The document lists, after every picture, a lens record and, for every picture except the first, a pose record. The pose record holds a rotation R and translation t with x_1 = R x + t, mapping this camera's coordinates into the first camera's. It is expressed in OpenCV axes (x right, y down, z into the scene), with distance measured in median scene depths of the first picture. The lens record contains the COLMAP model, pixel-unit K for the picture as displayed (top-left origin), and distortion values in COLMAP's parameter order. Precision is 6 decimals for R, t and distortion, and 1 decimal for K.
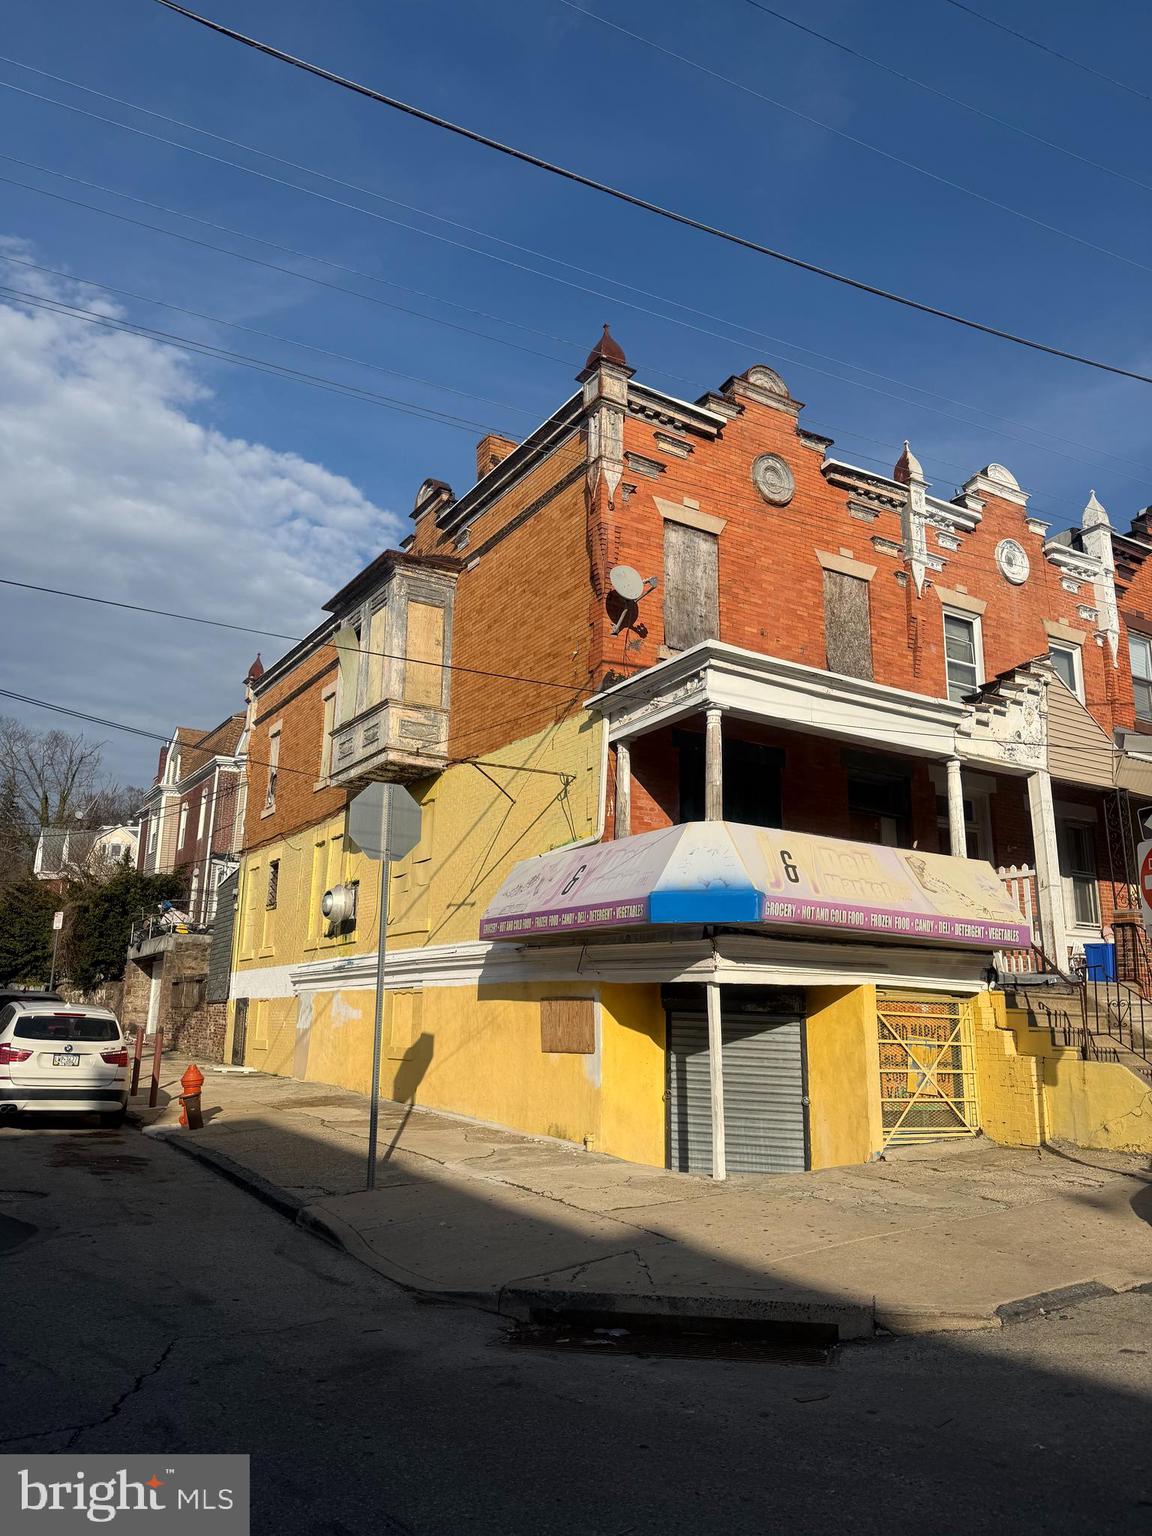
lens RADIAL K [[1053.7, 0, 572.6], [0, 1053.7, 771.6], [0, 0, 1]] dist [0.181042, -0.392545]
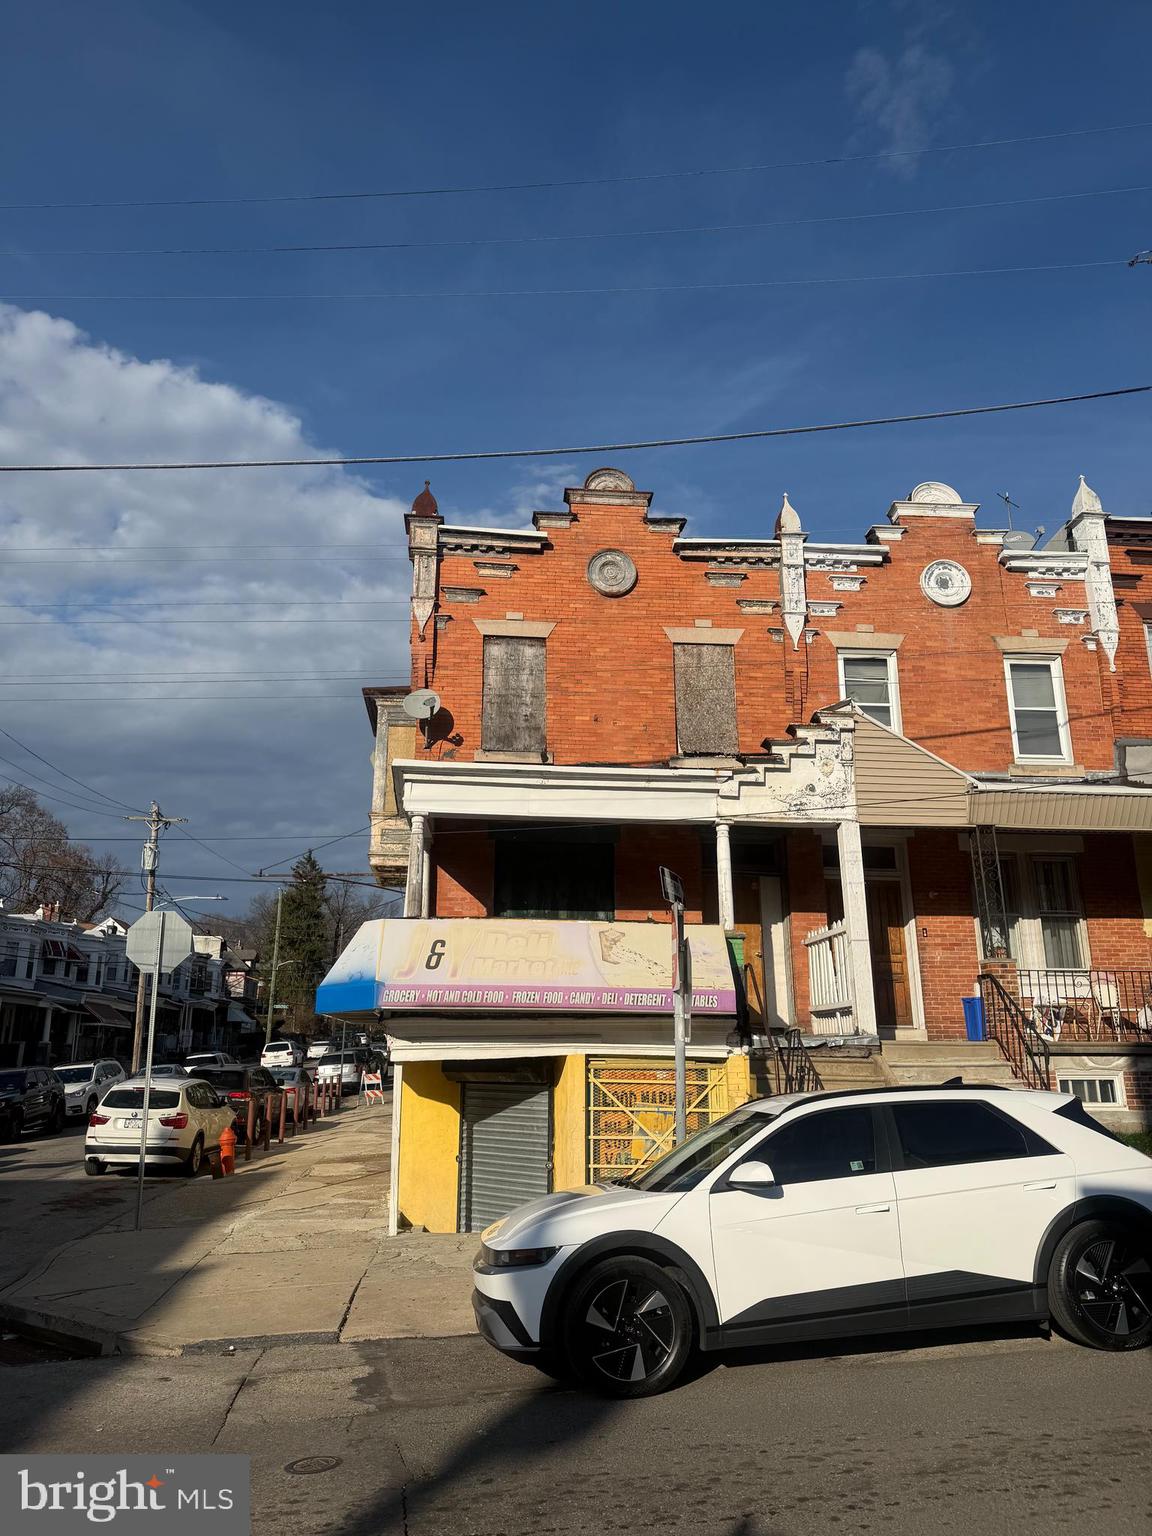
lens RADIAL K [[1053.7, 0, 572.6], [0, 1053.7, 771.6], [0, 0, 1]] dist [0.181042, -0.392545]
pose [[0.898803, -0.133100, -0.417657, 0.575559], [0.113928, 0.990975, -0.070630, -0.004882], [0.423289, 0.015900, 0.905855, 0.022981]]
